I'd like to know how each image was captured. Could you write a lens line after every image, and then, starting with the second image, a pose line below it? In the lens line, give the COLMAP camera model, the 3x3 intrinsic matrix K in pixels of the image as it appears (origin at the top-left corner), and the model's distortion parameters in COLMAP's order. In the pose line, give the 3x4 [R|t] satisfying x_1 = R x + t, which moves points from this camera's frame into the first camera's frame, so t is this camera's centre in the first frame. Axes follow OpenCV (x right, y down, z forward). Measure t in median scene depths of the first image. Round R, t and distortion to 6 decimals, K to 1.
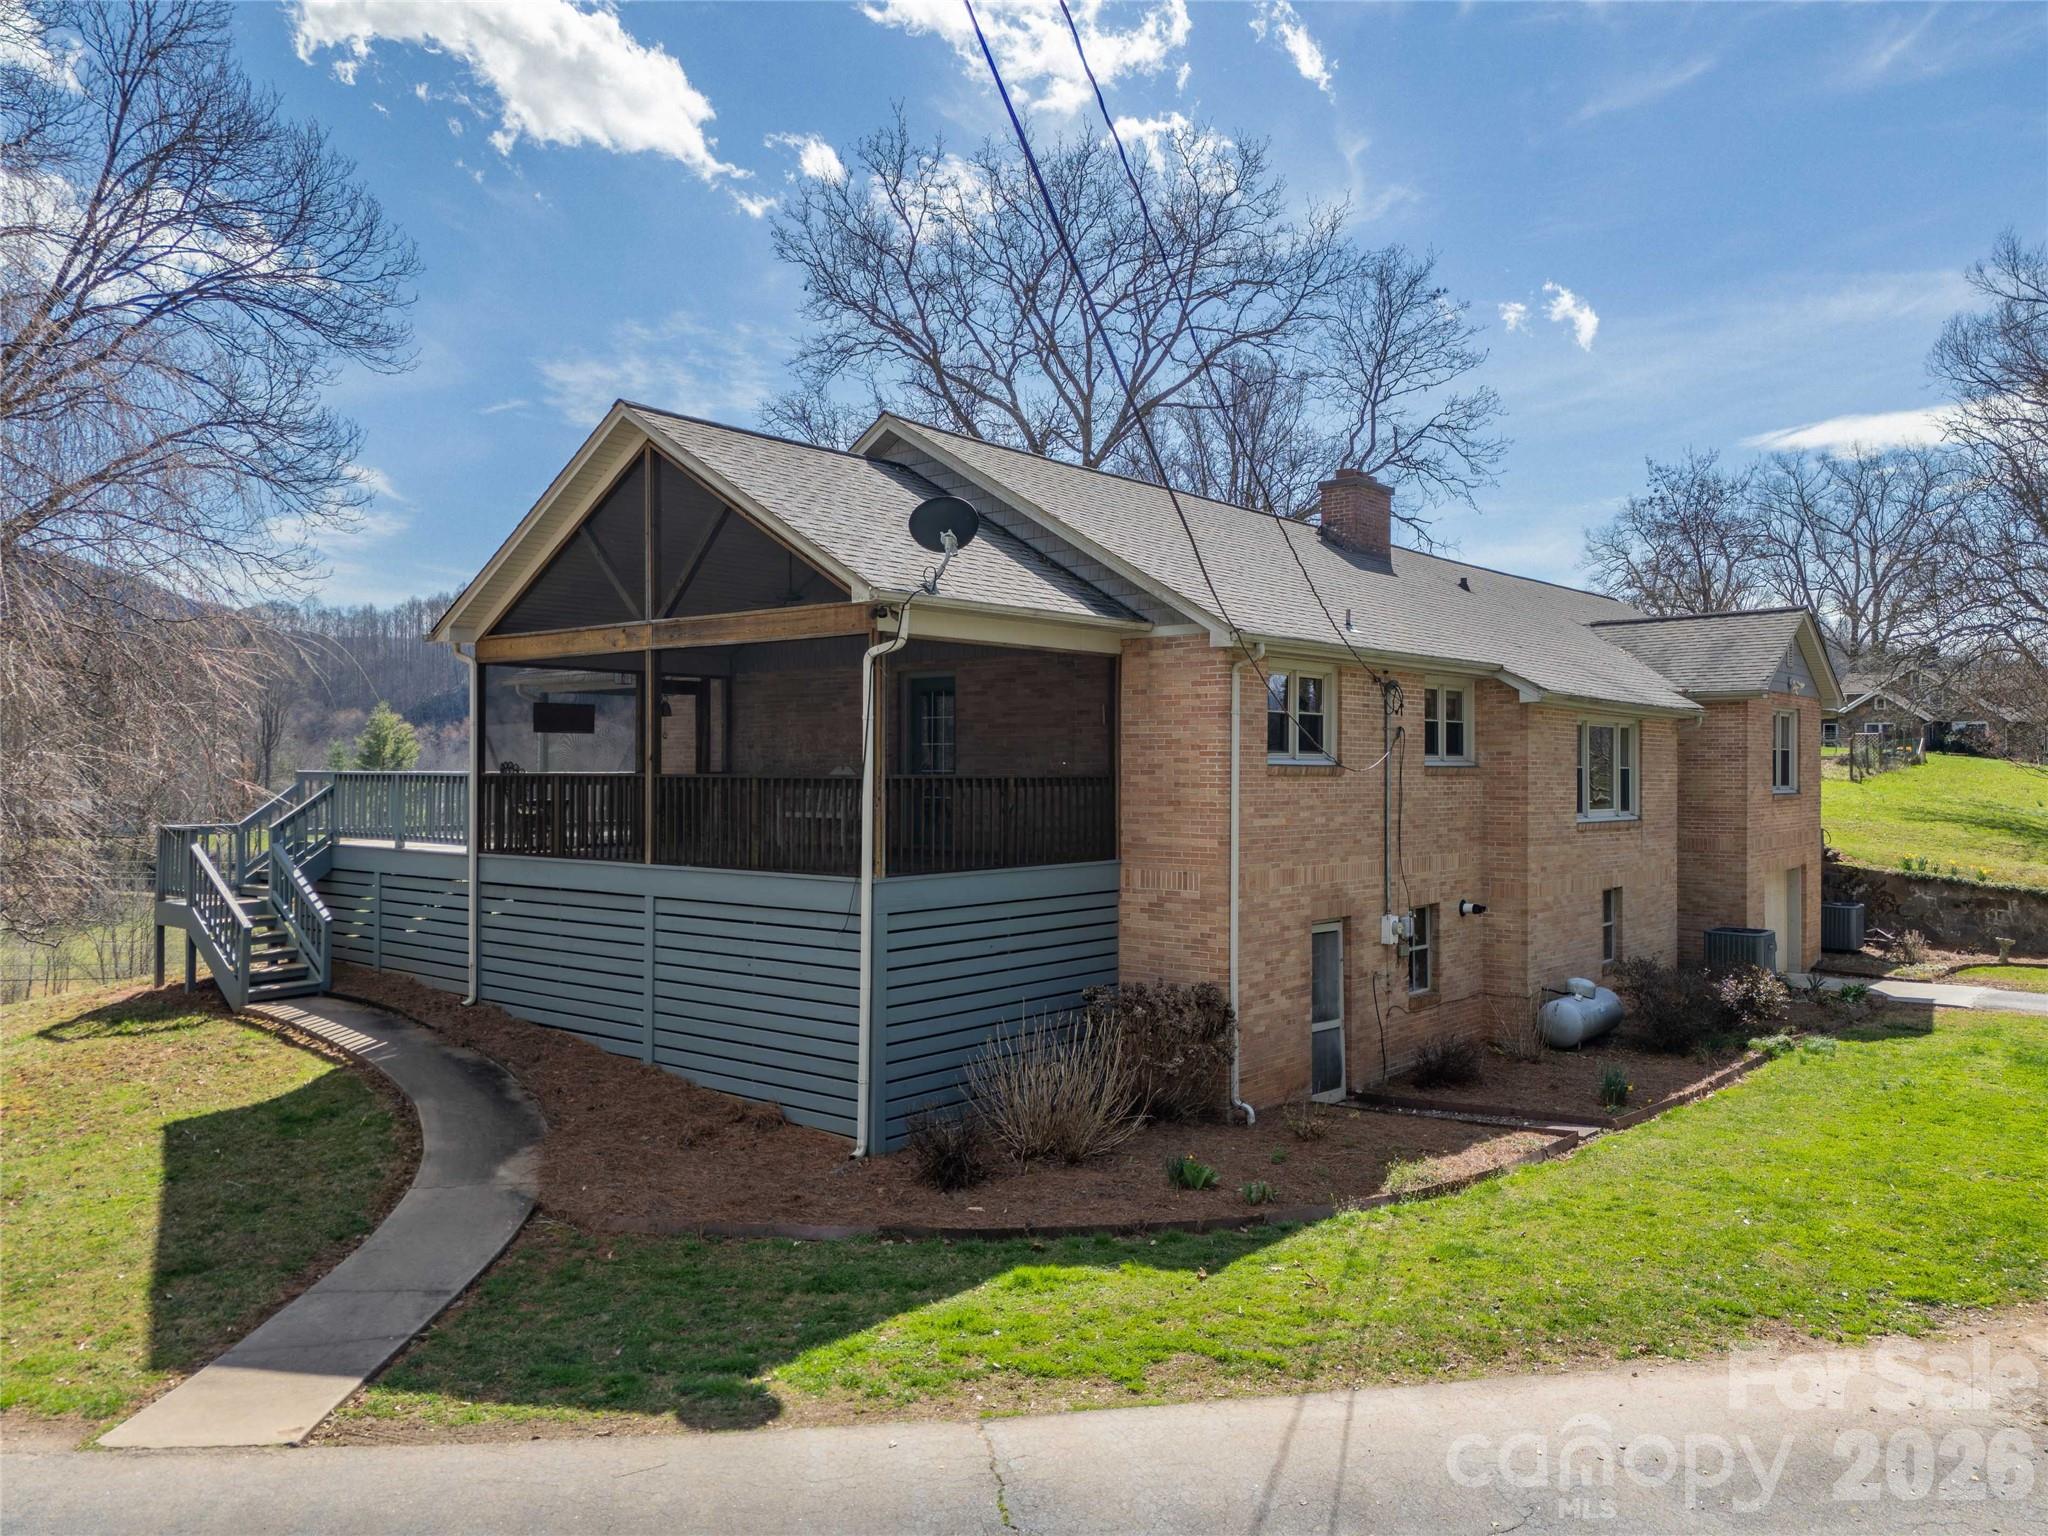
lens RADIAL K [[1528.0, 0, 1030.4], [0, 1528.0, 777.7], [0, 0, 1]] dist [0.069523, -0.057350]
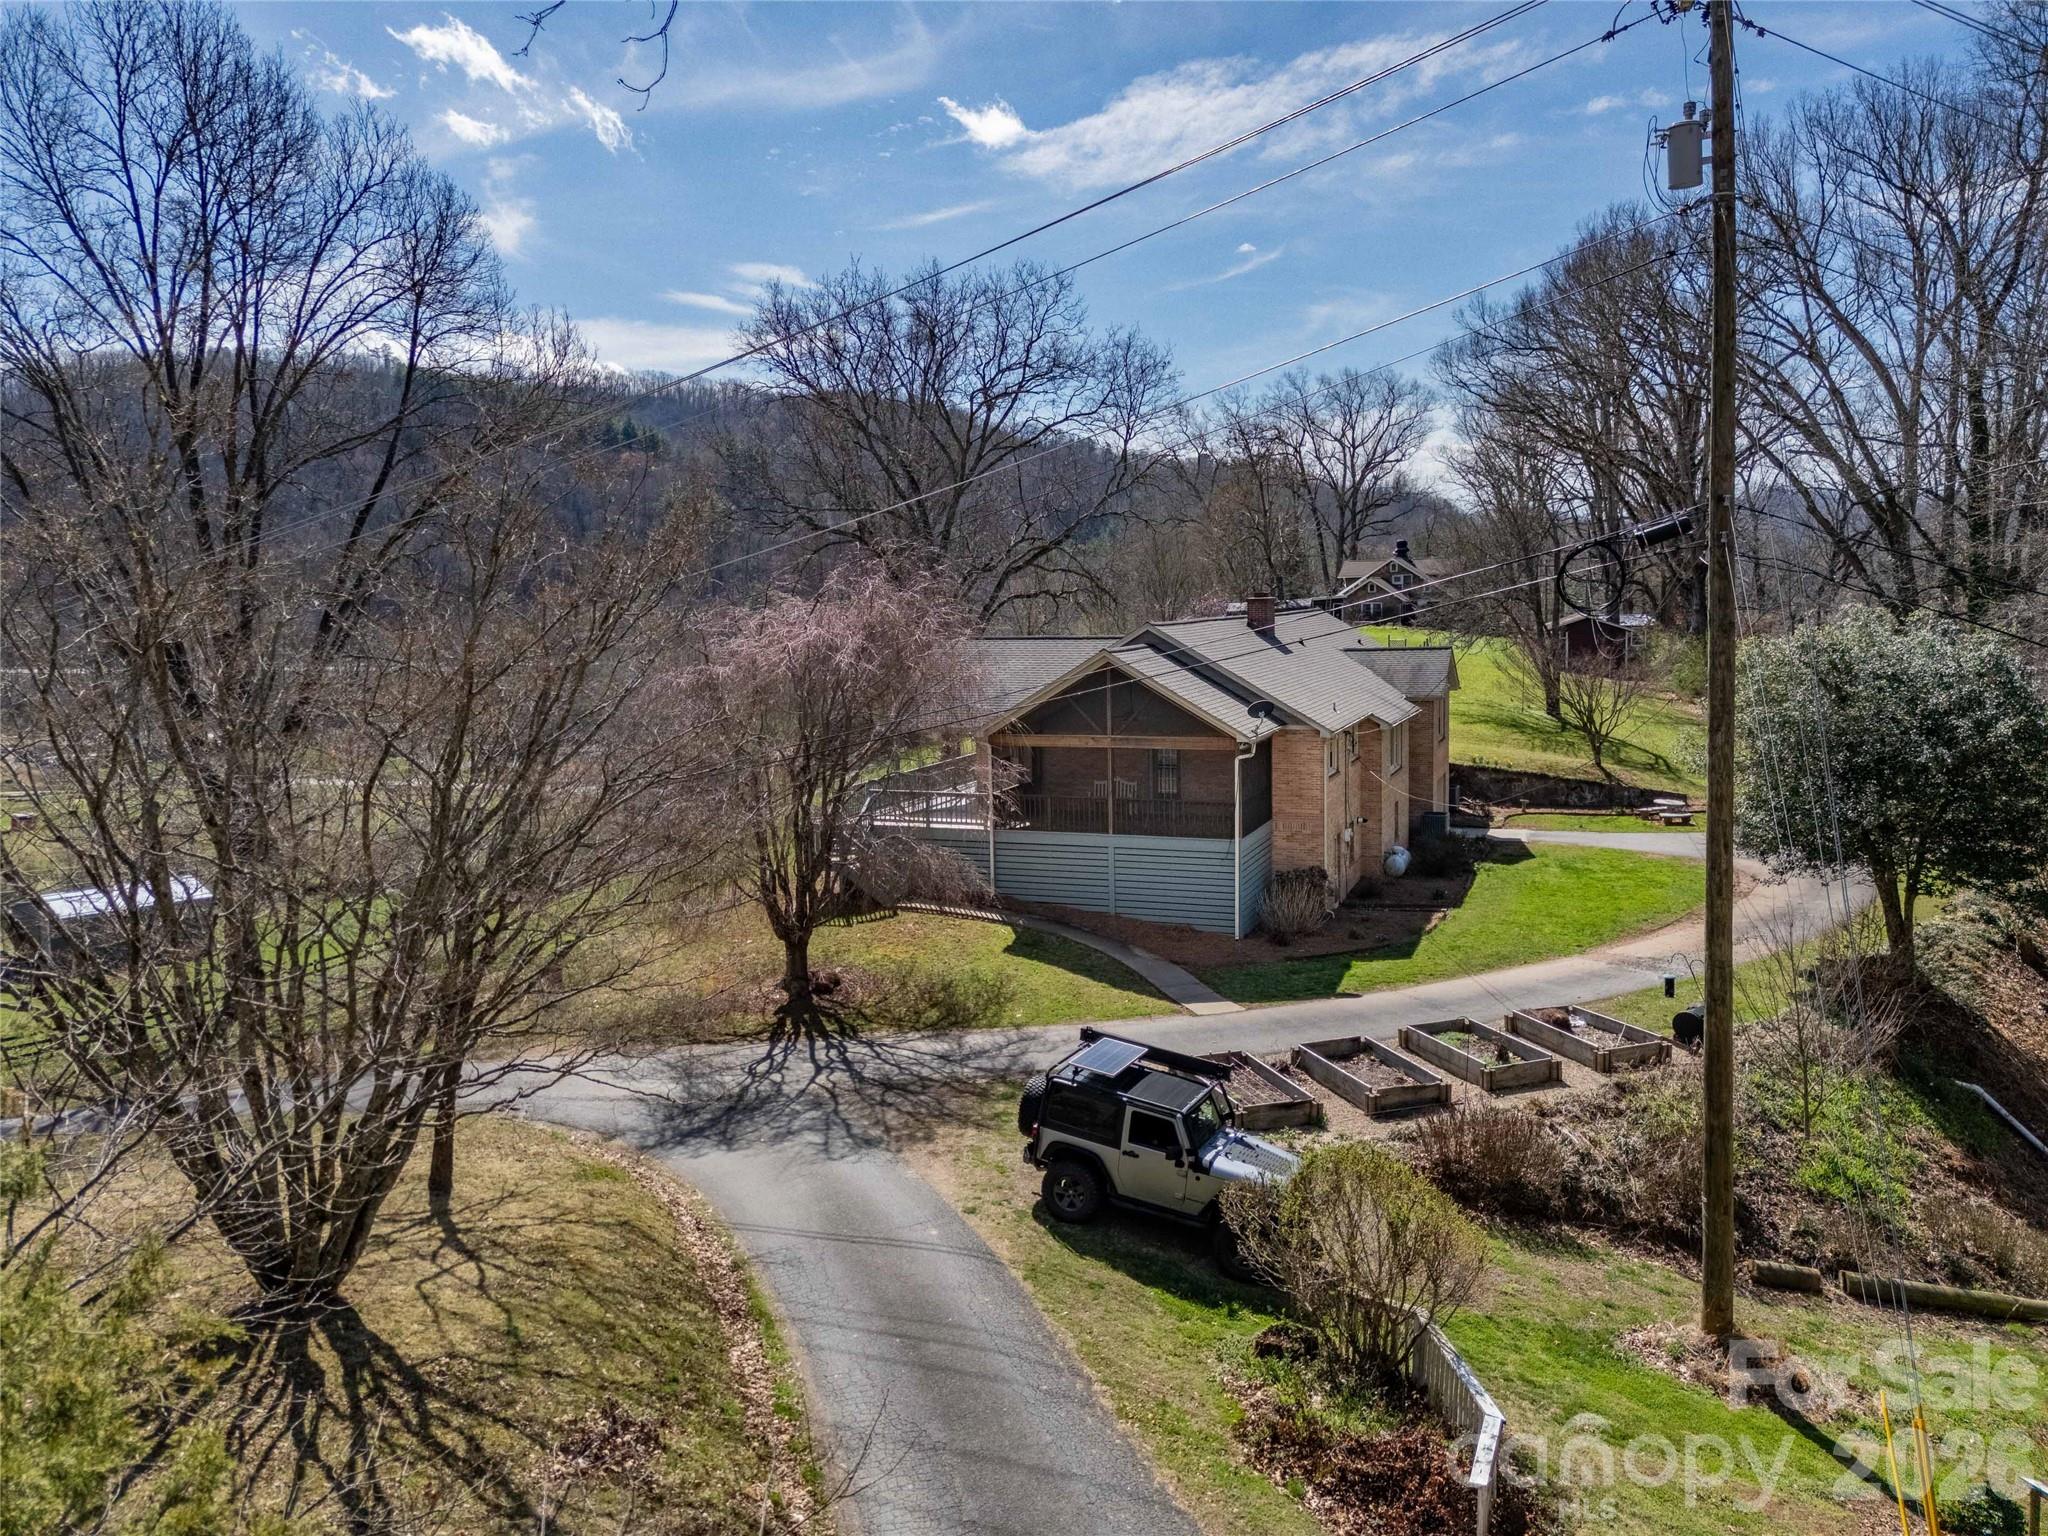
lens RADIAL K [[1528.0, 0, 1036.2], [0, 1528.0, 761.0], [0, 0, 1]] dist [0.069523, -0.057350]
pose [[0.947950, -0.052717, 0.314024, -0.932190], [0.021095, 0.994431, 0.103258, -0.261374], [-0.317718, -0.091259, 0.943783, -1.047480]]
